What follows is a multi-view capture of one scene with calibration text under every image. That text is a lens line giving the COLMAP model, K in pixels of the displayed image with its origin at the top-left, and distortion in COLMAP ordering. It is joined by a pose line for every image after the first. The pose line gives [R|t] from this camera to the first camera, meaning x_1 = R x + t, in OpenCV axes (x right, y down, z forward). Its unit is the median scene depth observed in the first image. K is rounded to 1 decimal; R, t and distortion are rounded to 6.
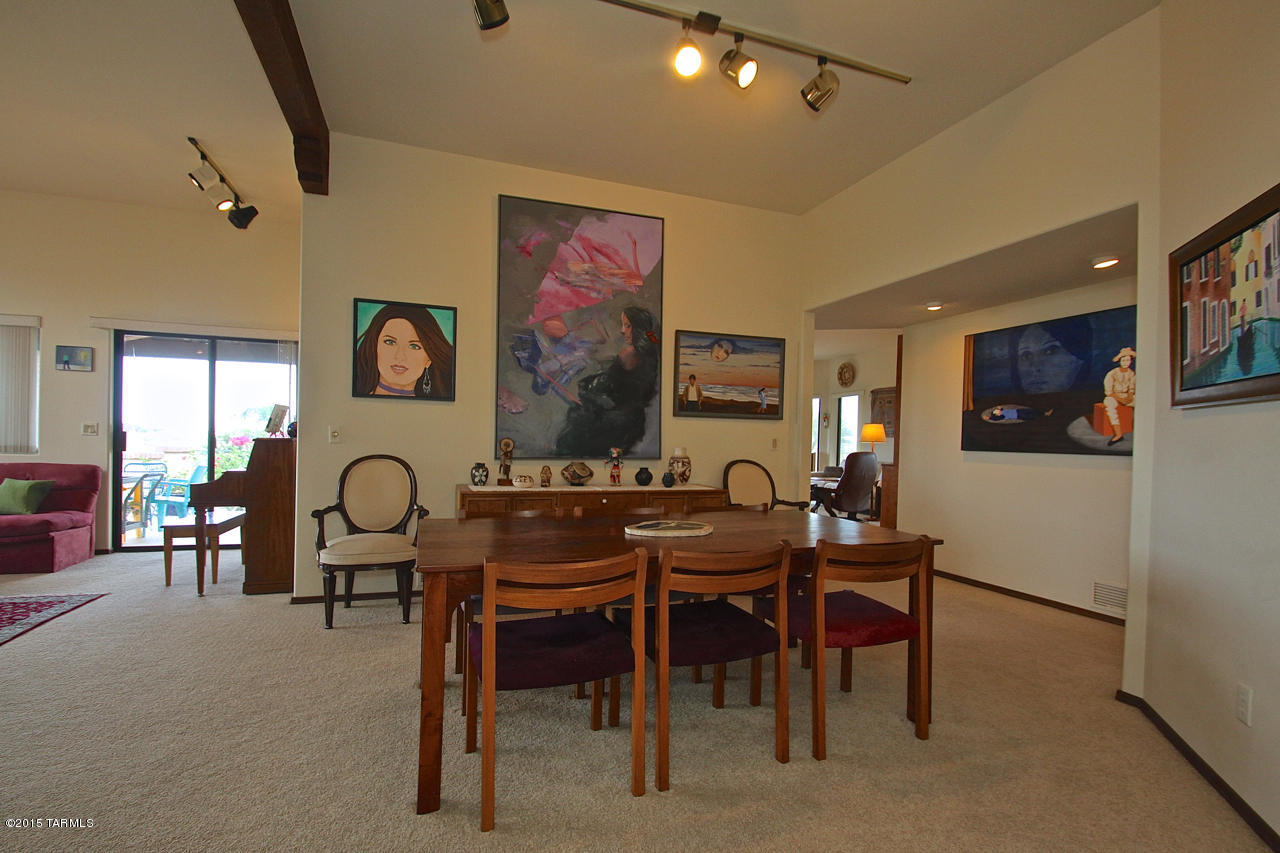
lens RADIAL K [[595.4, 0, 631.7], [0, 595.4, 444.0], [0, 0, 1]] dist [0.012755, -0.017856]
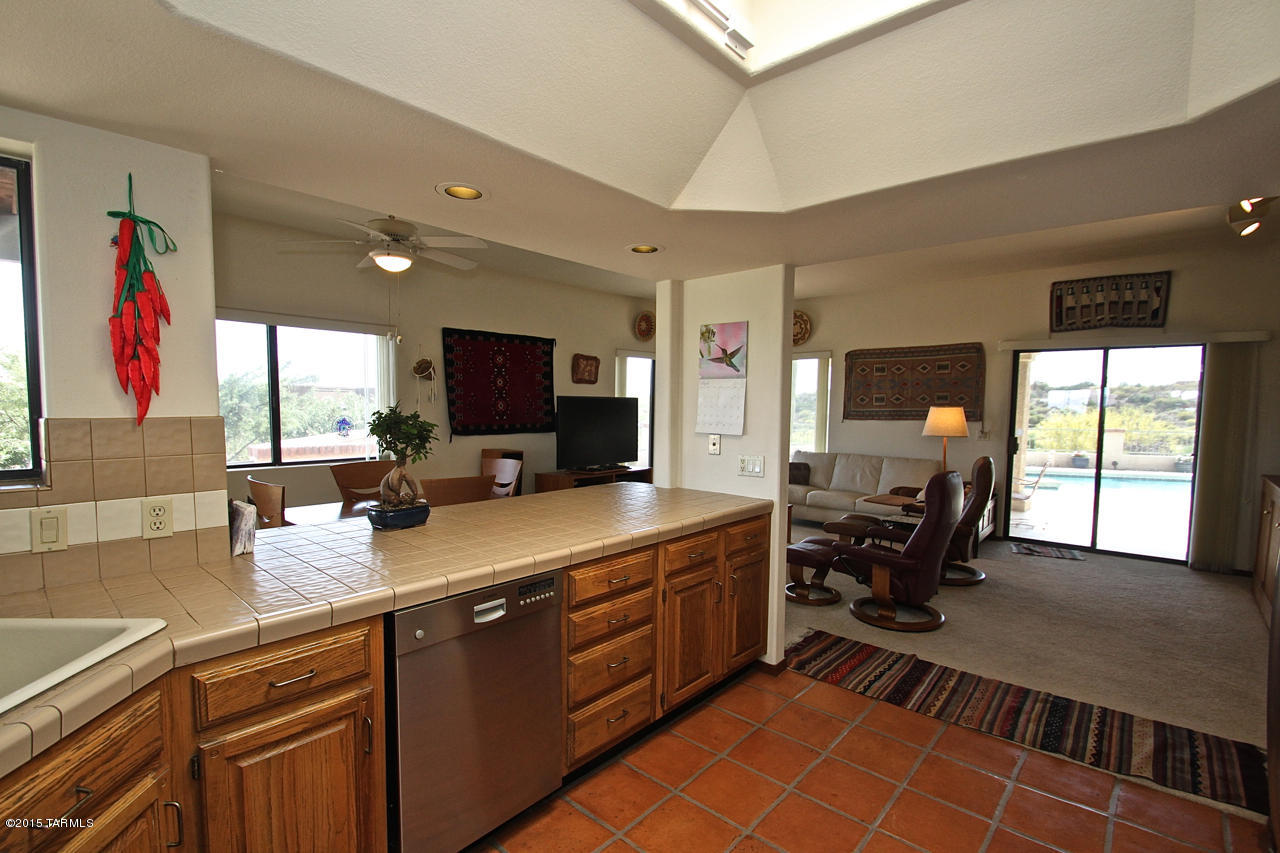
lens RADIAL K [[595.4, 0, 631.7], [0, 595.4, 444.0], [0, 0, 1]] dist [0.012755, -0.017856]
pose [[0.874230, -0.044613, 0.483457, -0.368626], [0.010093, 0.997224, 0.073772, -0.087079], [-0.485406, -0.059614, 0.872254, 1.207255]]
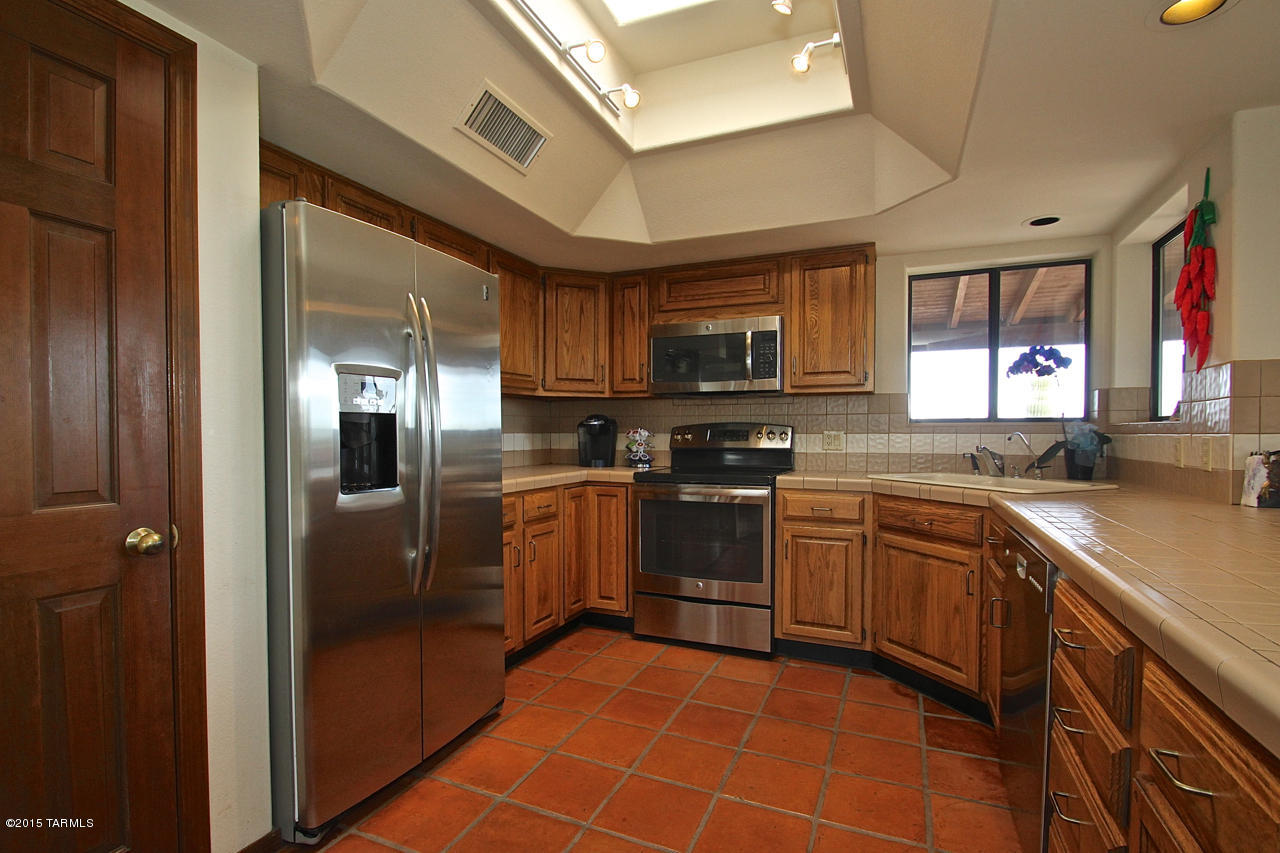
lens RADIAL K [[614.9, 0, 628.9], [0, 614.9, 443.5], [0, 0, 1]] dist [0.012715, -0.017619]
pose [[-0.680041, -0.006980, -0.733140, 0.178605], [-0.020349, 0.999749, 0.009357, -0.016384], [0.732891, 0.021282, -0.680013, 1.685657]]
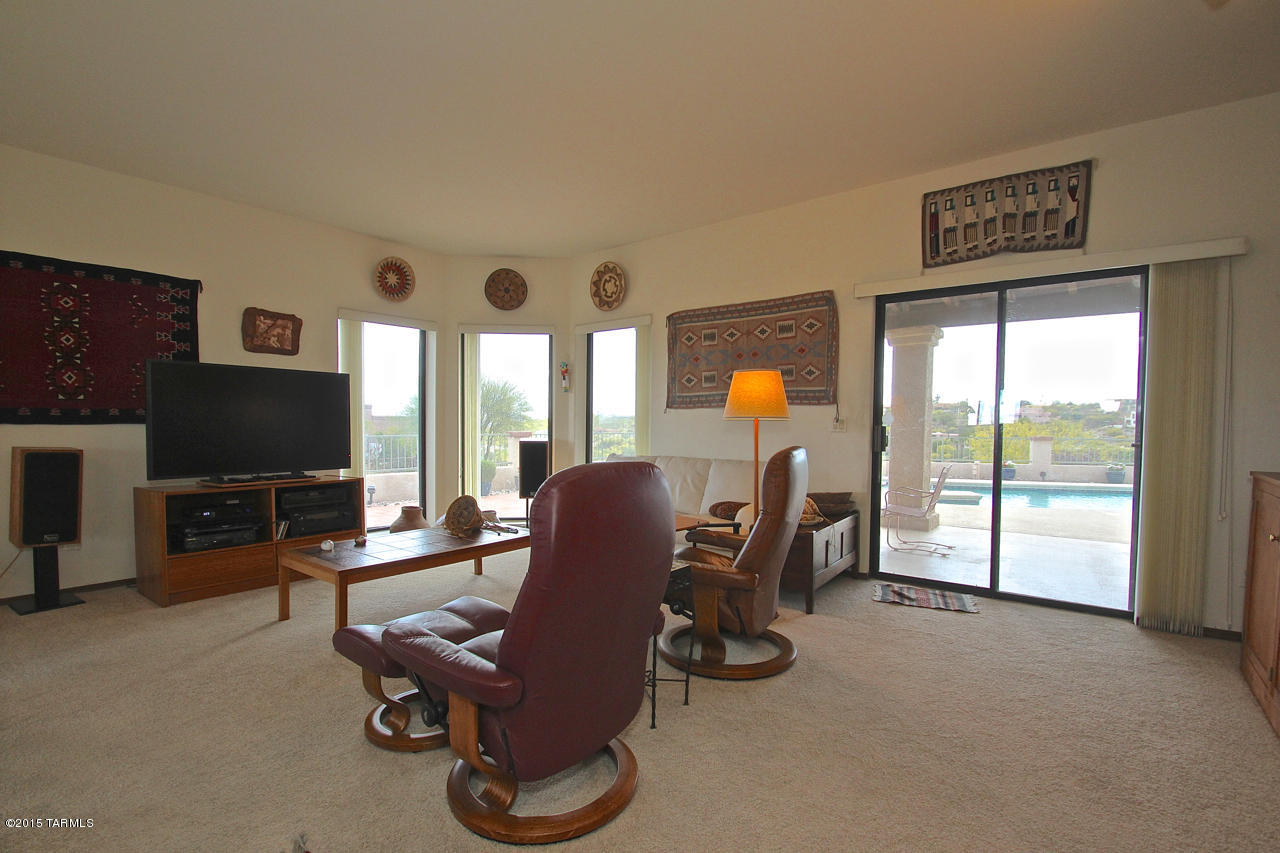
lens RADIAL K [[592.4, 0, 631.8], [0, 592.4, 444.5], [0, 0, 1]] dist [0.011019, -0.015782]
pose [[0.839765, -0.033927, 0.541890, 0.245296], [0.013707, 0.999052, 0.041308, -0.005848], [-0.542778, -0.027261, 0.839434, 1.412818]]
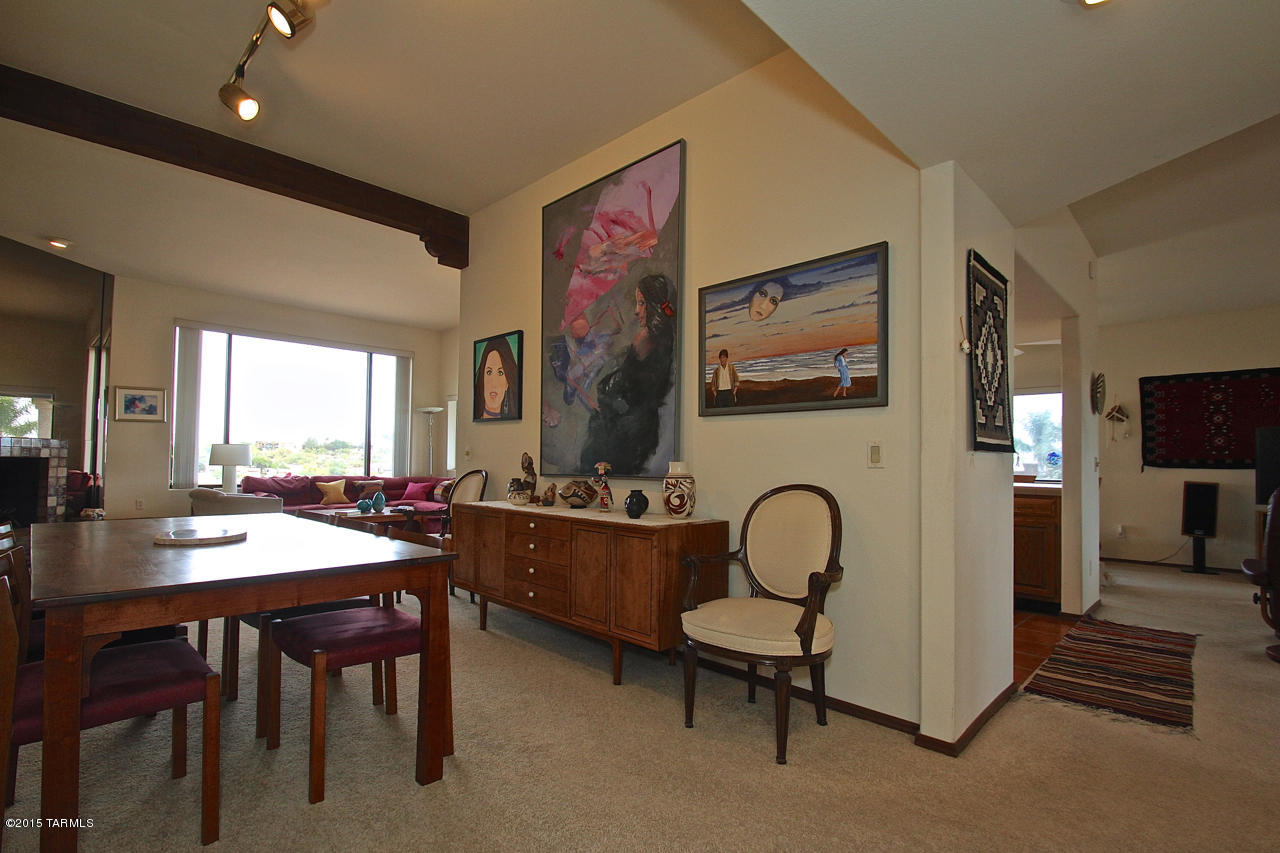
lens RADIAL K [[595.4, 0, 631.7], [0, 595.4, 444.0], [0, 0, 1]] dist [0.012755, -0.017856]
pose [[0.438433, -0.040783, -0.897838, 0.683416], [-0.013352, 0.998564, -0.051878, 0.021729], [0.898665, 0.034734, 0.437259, 0.682959]]
